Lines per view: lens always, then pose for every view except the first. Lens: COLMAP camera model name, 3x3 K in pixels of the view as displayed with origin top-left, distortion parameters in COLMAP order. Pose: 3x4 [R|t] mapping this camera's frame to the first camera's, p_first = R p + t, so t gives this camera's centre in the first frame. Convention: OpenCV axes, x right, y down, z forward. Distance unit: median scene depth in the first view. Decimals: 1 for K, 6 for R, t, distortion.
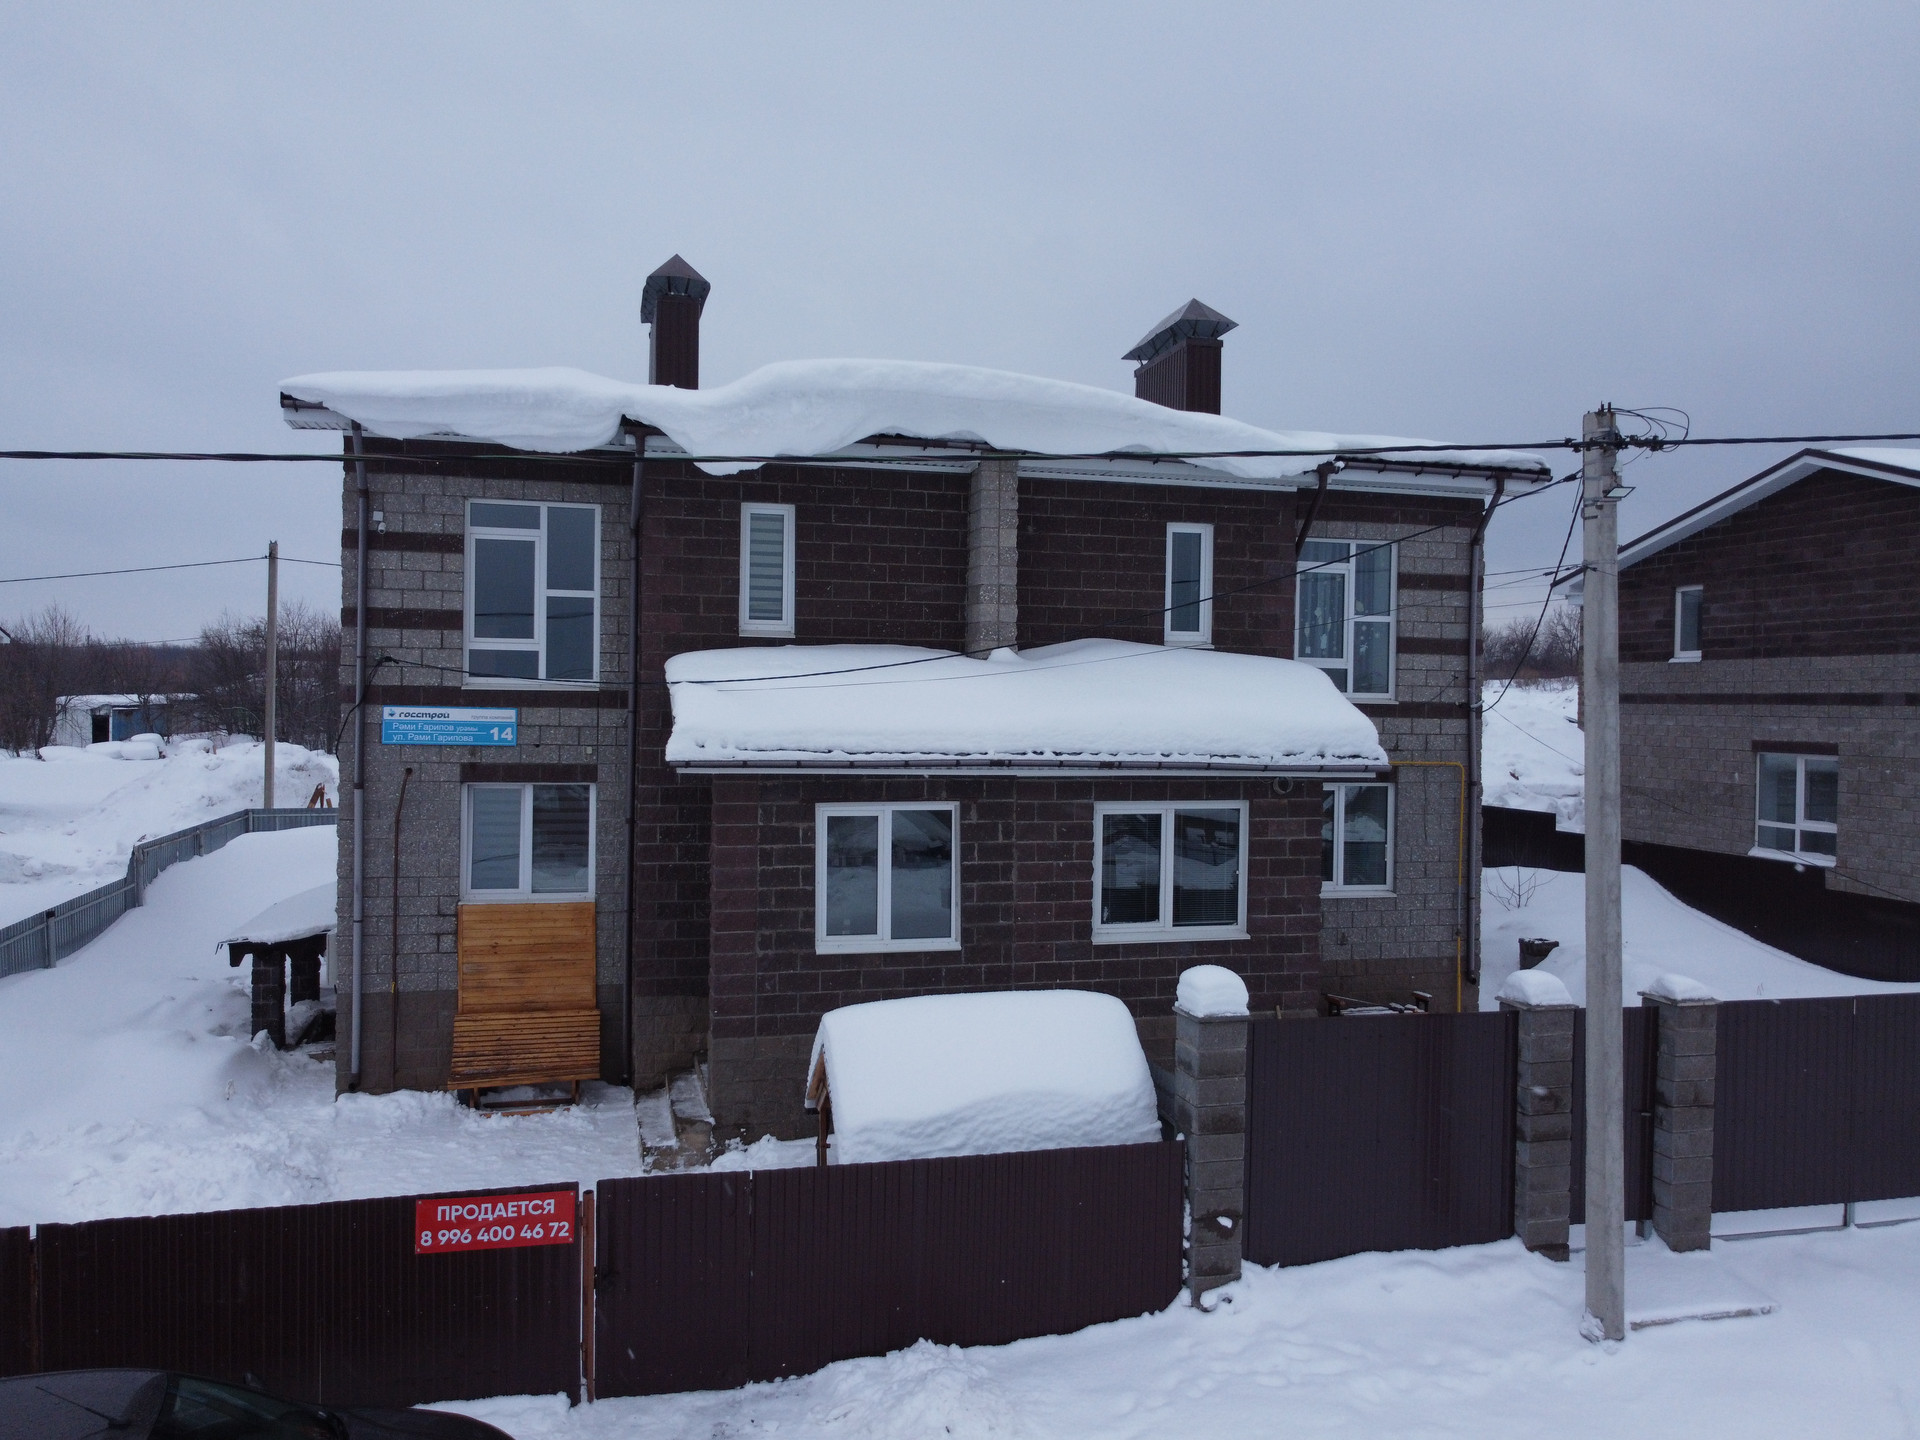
lens RADIAL K [[1450.2, 0, 960.0], [0, 1450.2, 720.0], [0, 0, 1]] dist [0.018112, -0.006244]
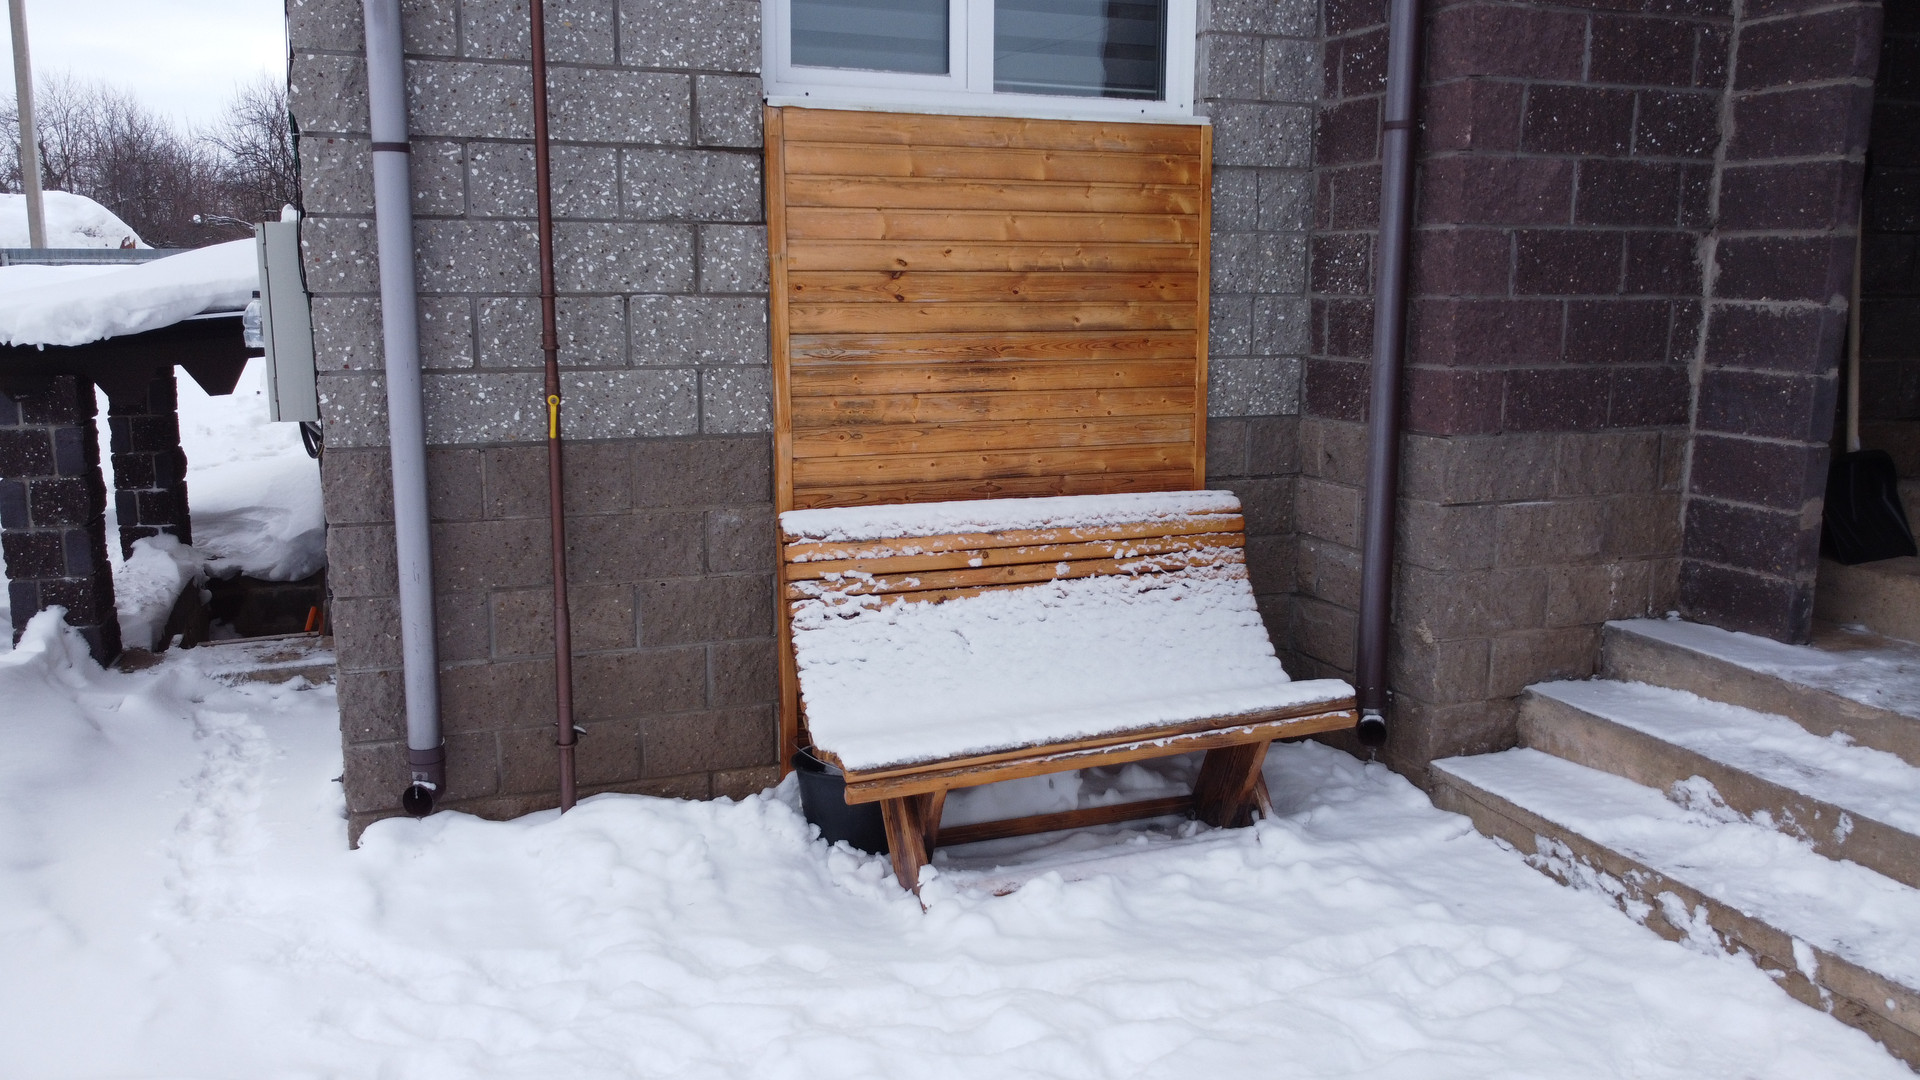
lens RADIAL K [[1476.7, 0, 960.0], [0, 1476.7, 540.0], [0, 0, 1]] dist [0.003656, 0.003489]
pose [[0.994516, -0.030874, 0.099920, -0.339853], [0.014406, 0.986765, 0.161514, 0.161719], [-0.103584, -0.159189, 0.981799, 0.722377]]
